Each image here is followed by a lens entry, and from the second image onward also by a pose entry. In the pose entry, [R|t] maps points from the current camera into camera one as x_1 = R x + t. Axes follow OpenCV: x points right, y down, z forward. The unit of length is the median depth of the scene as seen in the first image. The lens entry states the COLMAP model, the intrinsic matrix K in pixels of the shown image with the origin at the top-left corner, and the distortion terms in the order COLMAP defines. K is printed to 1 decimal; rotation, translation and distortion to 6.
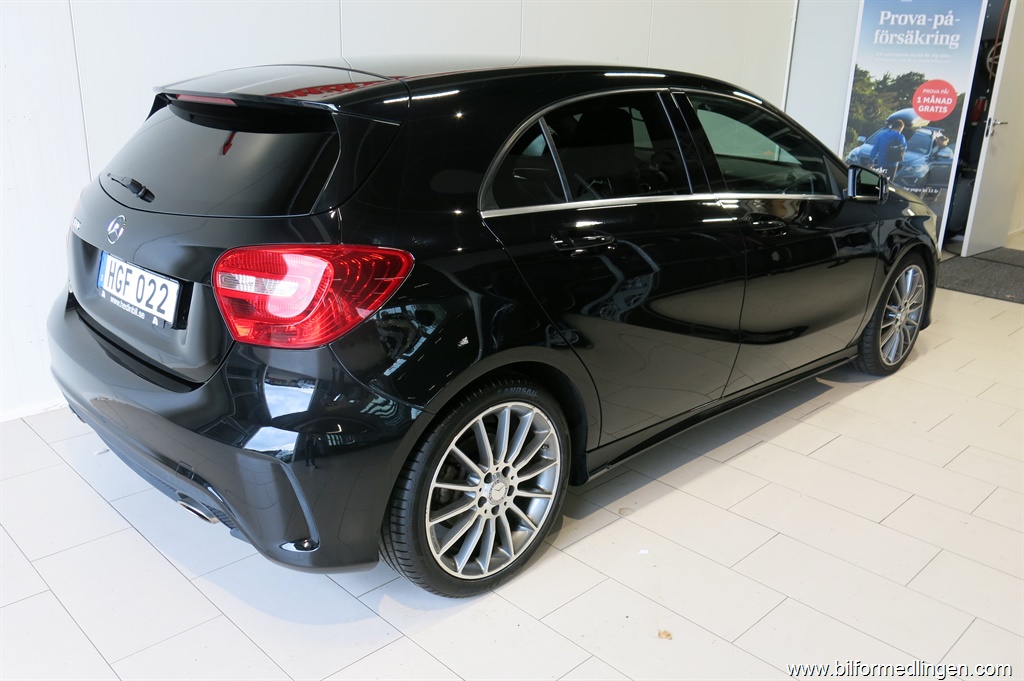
lens RADIAL K [[844.4, 0, 512.0], [0, 844.4, 340.5], [0, 0, 1]] dist [-0.006444, -0.002363]
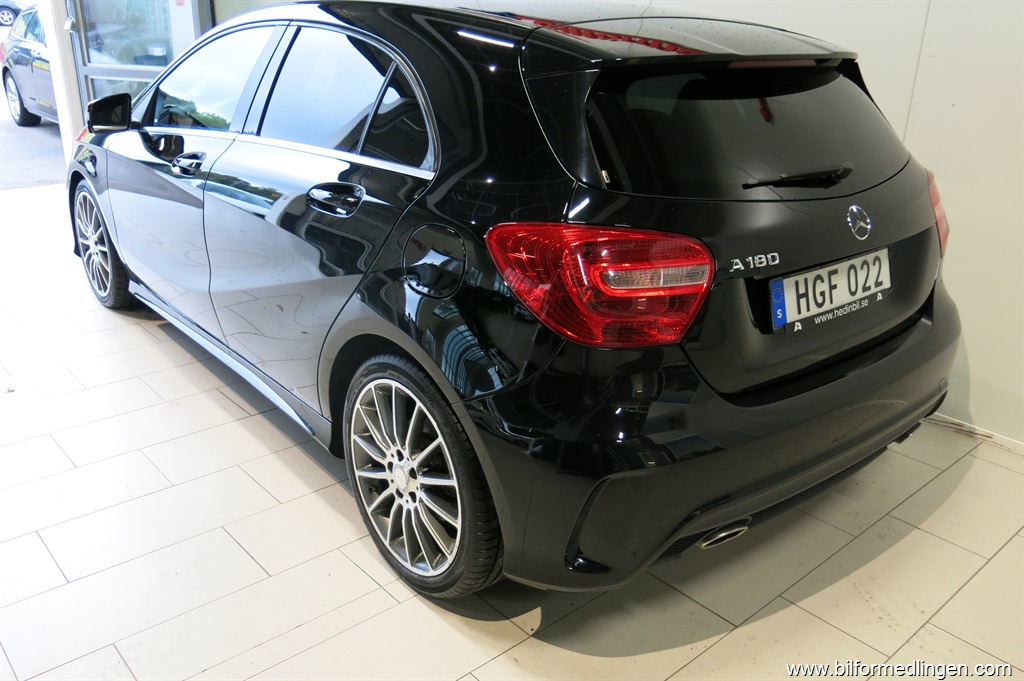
lens RADIAL K [[878.8, 0, 512.9], [0, 878.8, 363.8], [0, 0, 1]] dist [-0.007417, -0.004569]
pose [[0.078917, -0.397186, 0.914339, -1.326392], [0.292134, 0.886146, 0.359725, -0.414713], [-0.953116, 0.238721, 0.185964, 1.159474]]
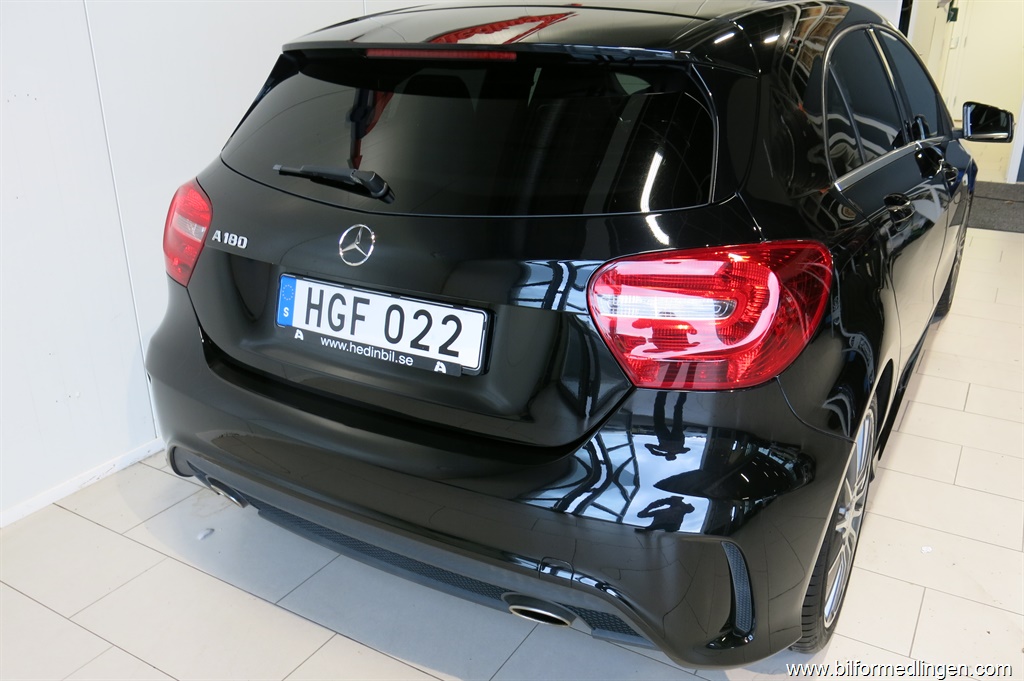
lens RADIAL K [[844.4, 0, 512.0], [0, 844.4, 340.5], [0, 0, 1]] dist [-0.006444, -0.002363]
pose [[0.967032, -0.116509, 0.226439, -0.493926], [0.105140, 0.992543, 0.061681, -0.079158], [-0.231937, -0.035839, 0.972070, 0.264967]]
